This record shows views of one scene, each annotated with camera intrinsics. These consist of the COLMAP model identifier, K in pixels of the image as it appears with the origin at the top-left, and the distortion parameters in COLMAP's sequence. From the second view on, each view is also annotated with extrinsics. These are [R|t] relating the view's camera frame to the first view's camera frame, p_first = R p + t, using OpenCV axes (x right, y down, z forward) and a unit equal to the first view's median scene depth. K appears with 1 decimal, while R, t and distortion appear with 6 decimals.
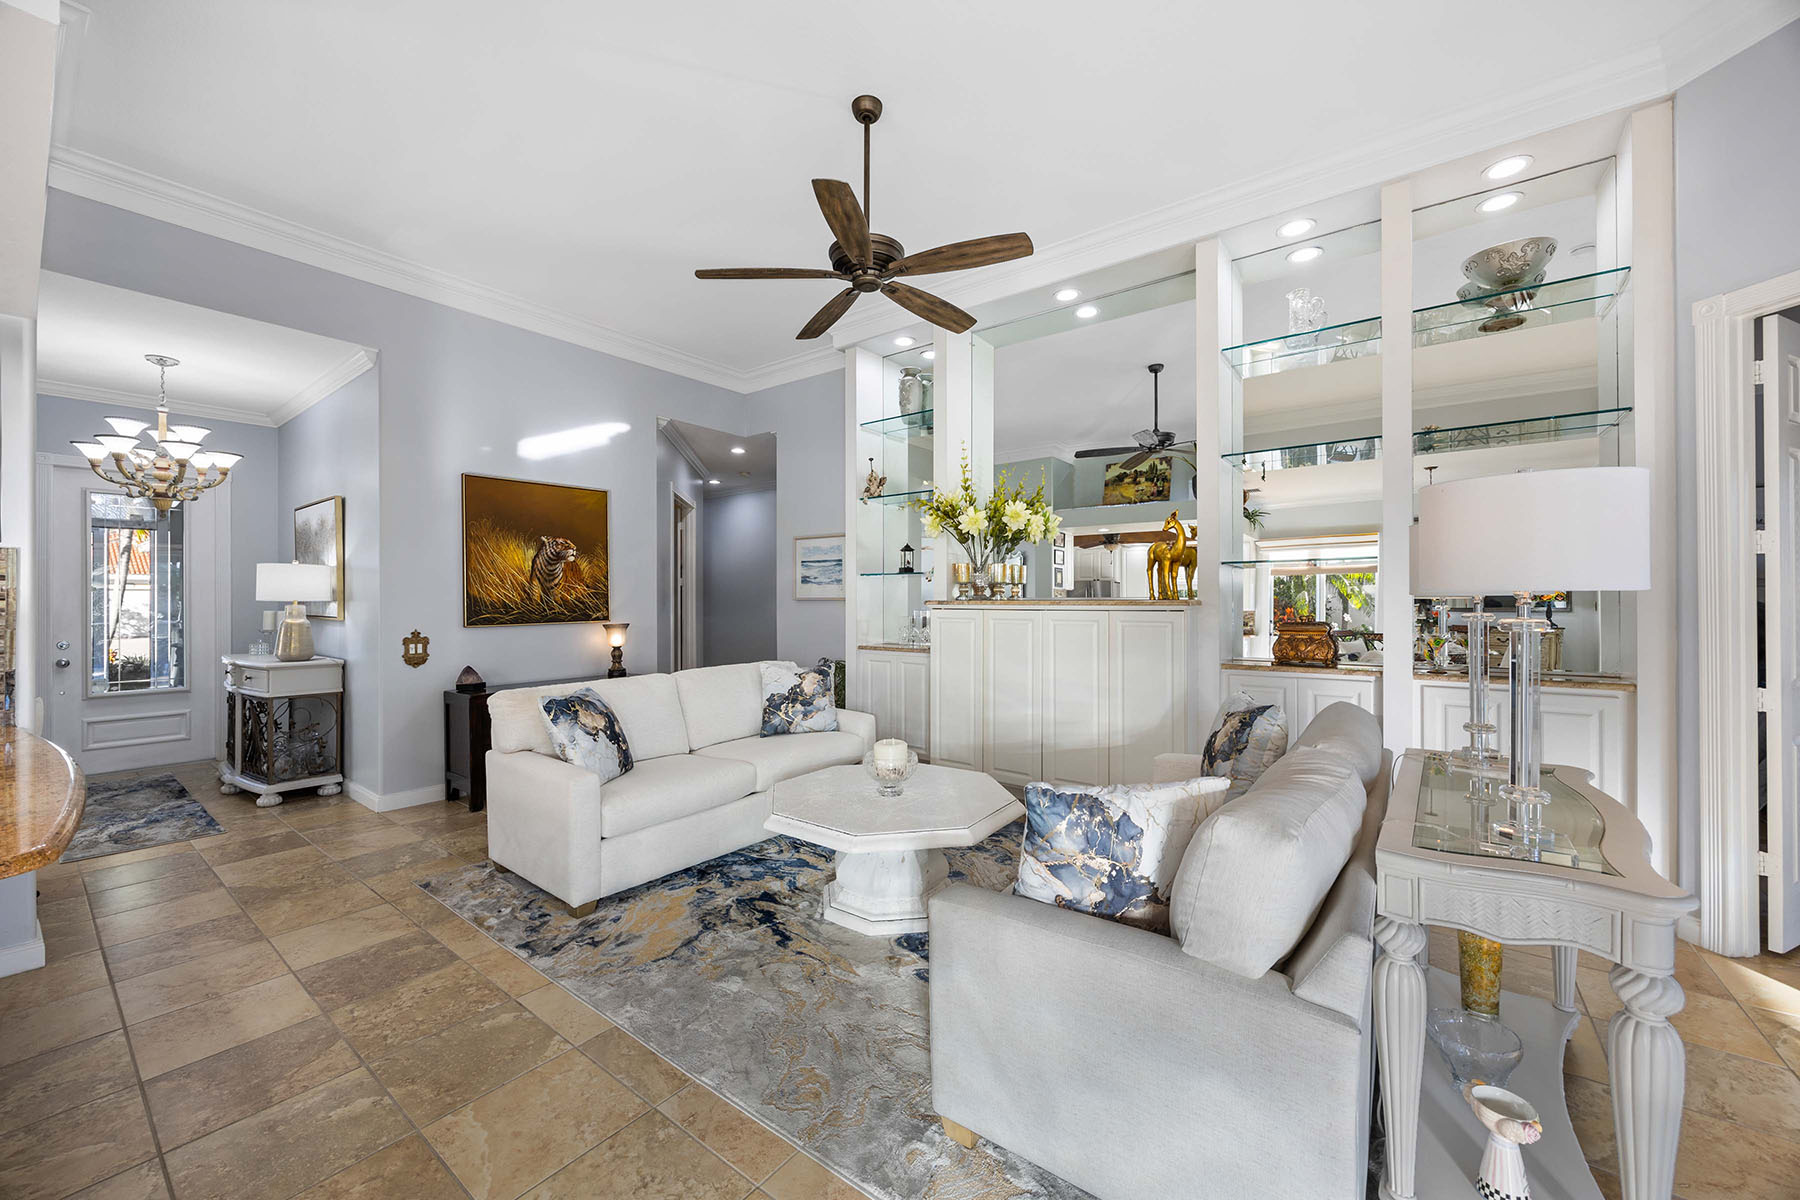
lens RADIAL K [[685.1, 0, 900.4], [0, 685.1, 600.1], [0, 0, 1]] dist [-0.000509, -0.000334]
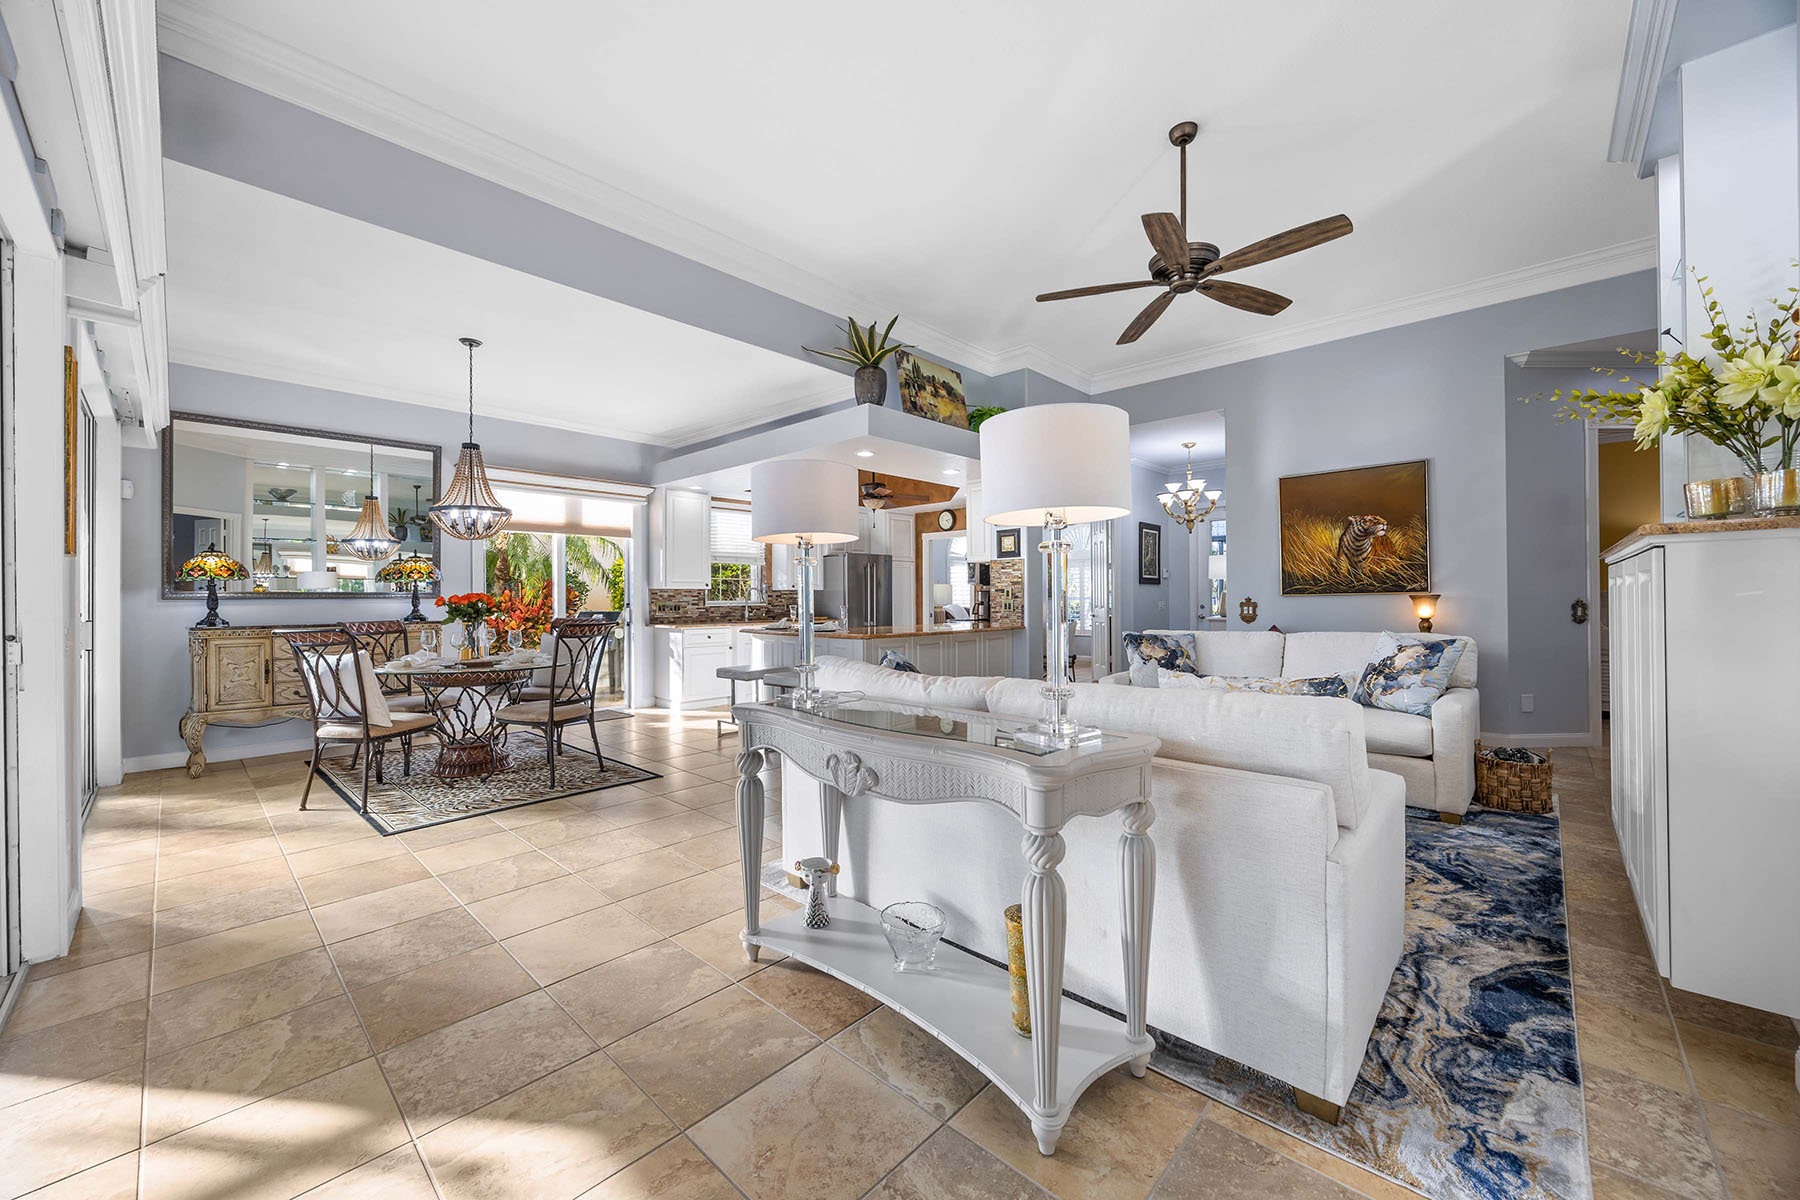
lens RADIAL K [[685.1, 0, 897.0], [0, 685.1, 599.2], [0, 0, 1]] dist [-0.000509, -0.000334]
pose [[-0.102500, 0.003260, -0.994728, 0.678285], [0.008430, 0.999962, 0.002409, 0.034207], [0.994697, -0.008139, -0.102523, 0.375809]]
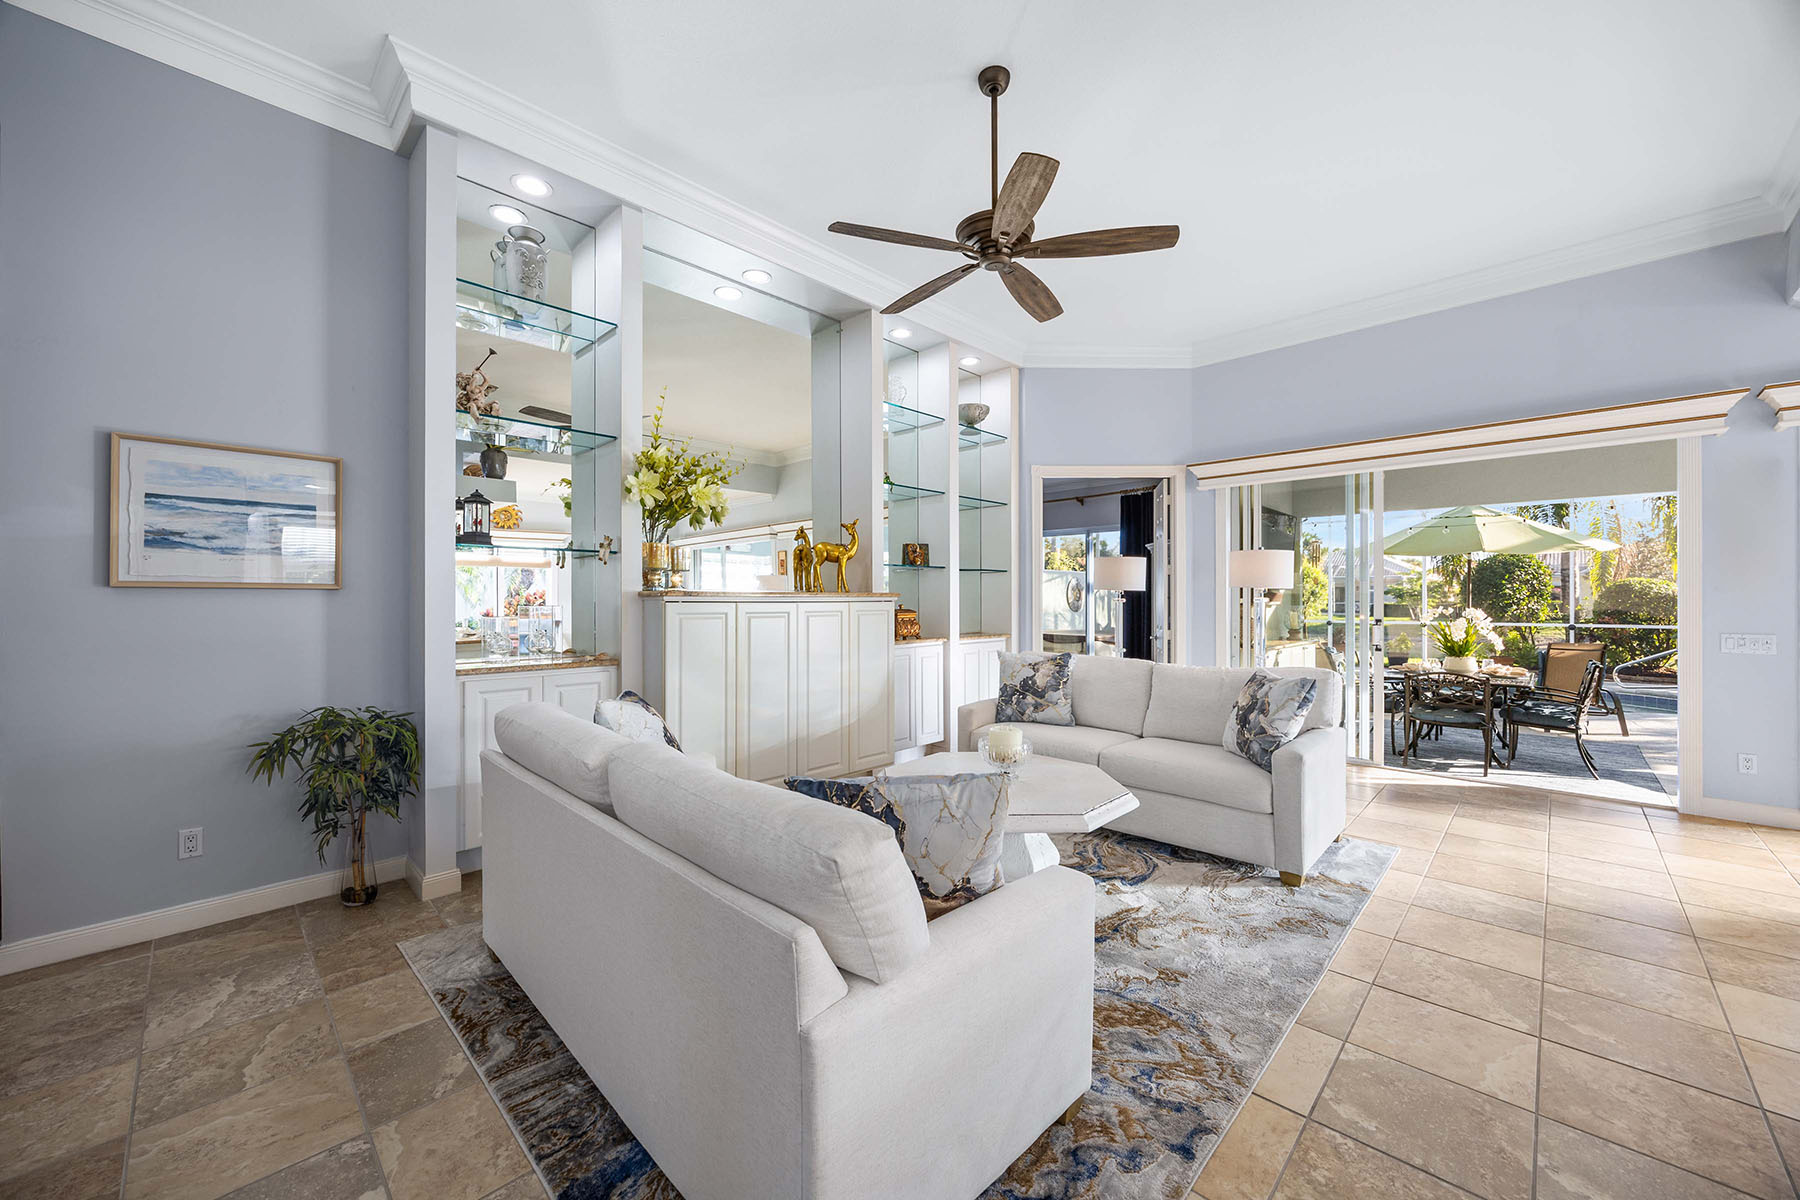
lens RADIAL K [[685.1, 0, 897.5], [0, 685.1, 595.8], [0, 0, 1]] dist [-0.000509, -0.000334]
pose [[0.120186, 0.006943, 0.992727, -0.607251], [0.001416, 0.999973, -0.007165, 0.011111], [-0.992750, 0.002267, 0.120173, 0.605258]]
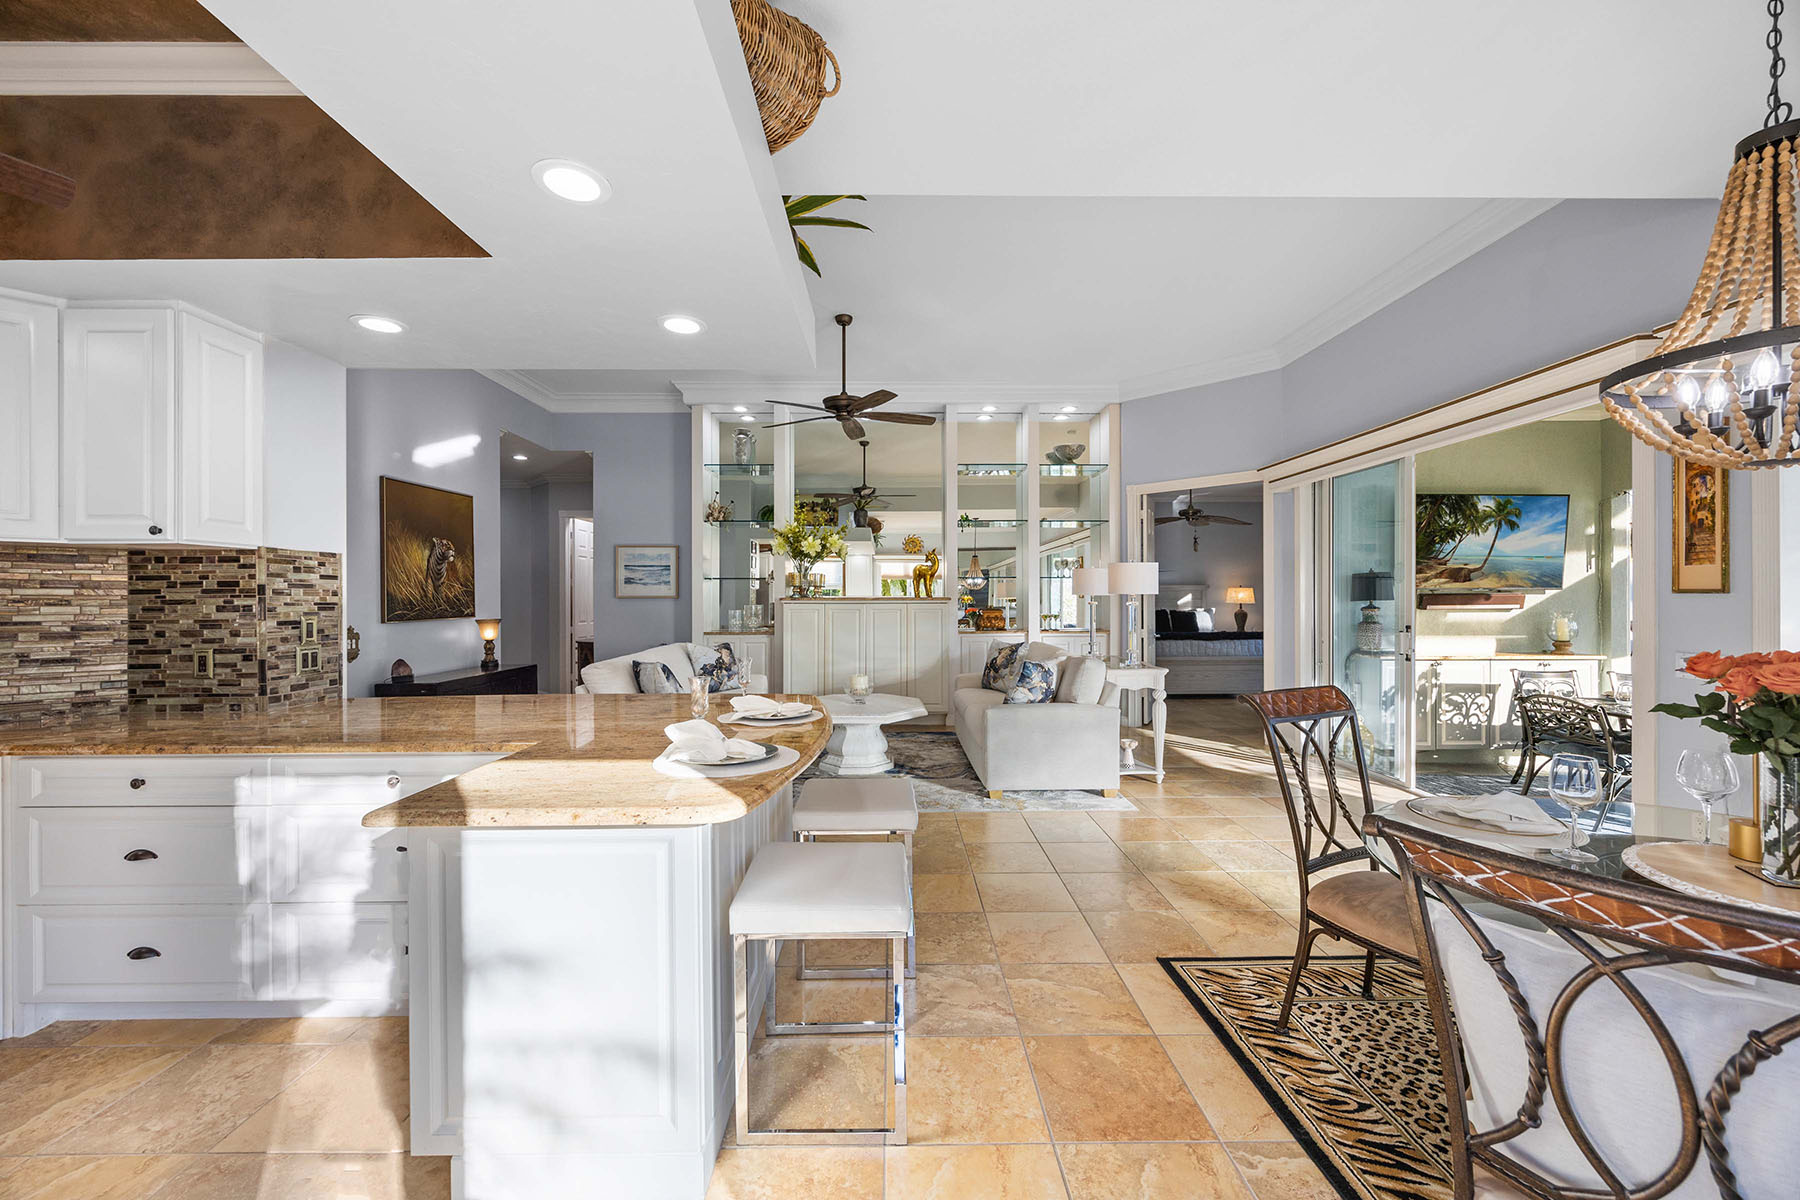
lens RADIAL K [[685.1, 0, 897.3], [0, 685.1, 596.9], [0, 0, 1]] dist [-0.000509, -0.000334]
pose [[0.790630, 0.000184, 0.612295, -0.608221], [0.001320, 0.999997, -0.002005, 0.002253], [-0.612293, 0.002393, 0.790627, -0.288633]]
